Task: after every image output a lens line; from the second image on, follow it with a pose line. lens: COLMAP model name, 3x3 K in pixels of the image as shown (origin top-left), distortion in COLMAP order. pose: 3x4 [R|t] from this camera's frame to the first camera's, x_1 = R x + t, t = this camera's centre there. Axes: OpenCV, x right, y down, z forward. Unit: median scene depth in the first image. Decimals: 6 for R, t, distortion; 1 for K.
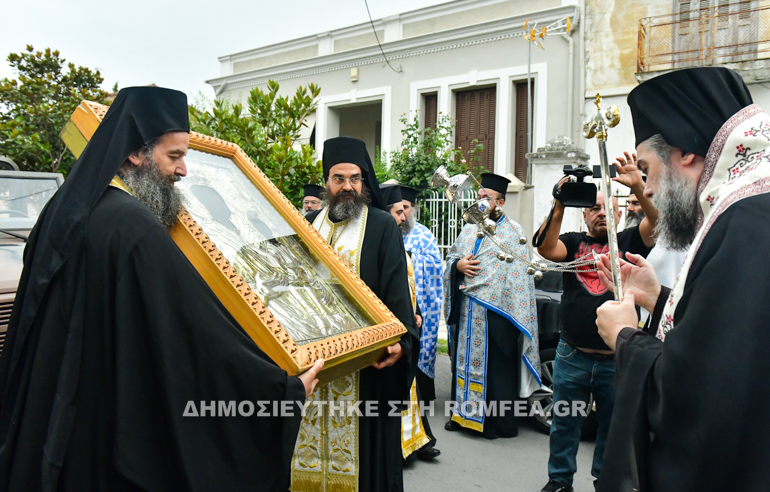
lens RADIAL K [[551.8, 0, 402.9], [0, 551.8, 226.2], [0, 0, 1]] dist [-0.007971, 0.000714]
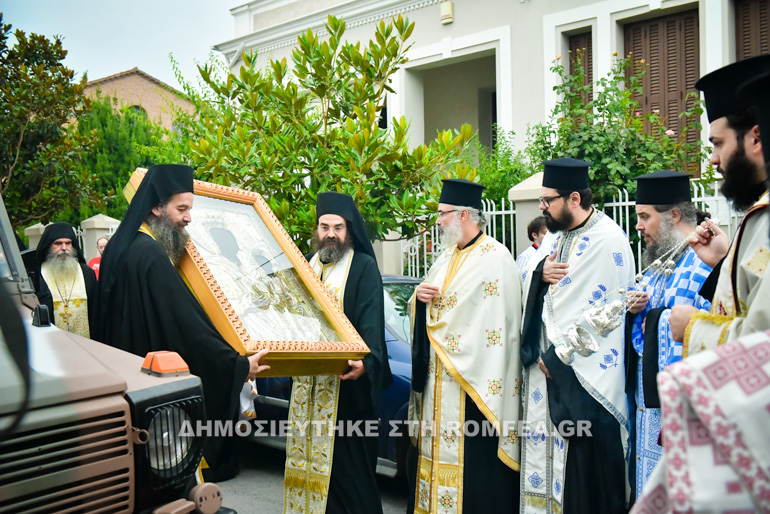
lens RADIAL K [[790.2, 0, 385.0], [0, 790.2, 257.0], [0, 0, 1]] dist [0.004131, 0.005997]
pose [[0.991134, -0.042018, -0.126049, -0.075281], [0.042018, 0.999113, -0.002655, -0.000549], [0.126048, -0.002665, 0.992021, 0.141875]]
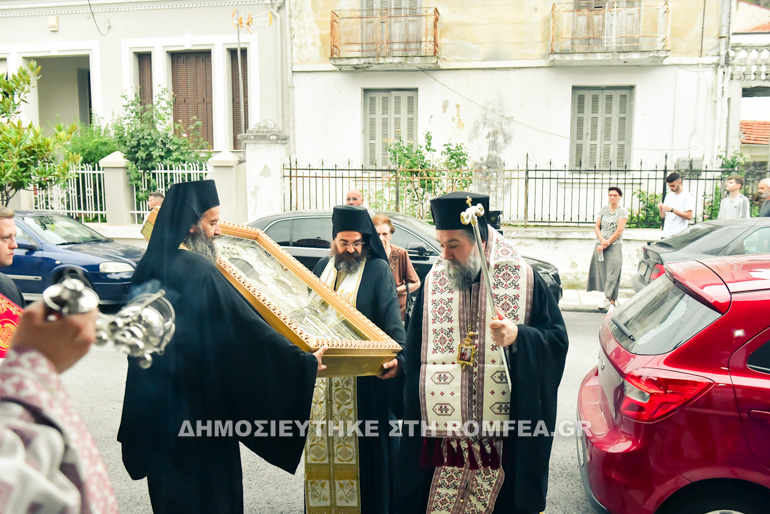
lens RADIAL K [[768.6, 0, 385.0], [0, 768.6, 257.0], [0, 0, 1]] dist [0.000700, 0.002356]
pose [[0.931957, -0.070448, 0.355660, -0.075023], [0.024977, 0.991086, 0.130862, -0.060738], [-0.361708, -0.113075, 0.925409, -0.557689]]
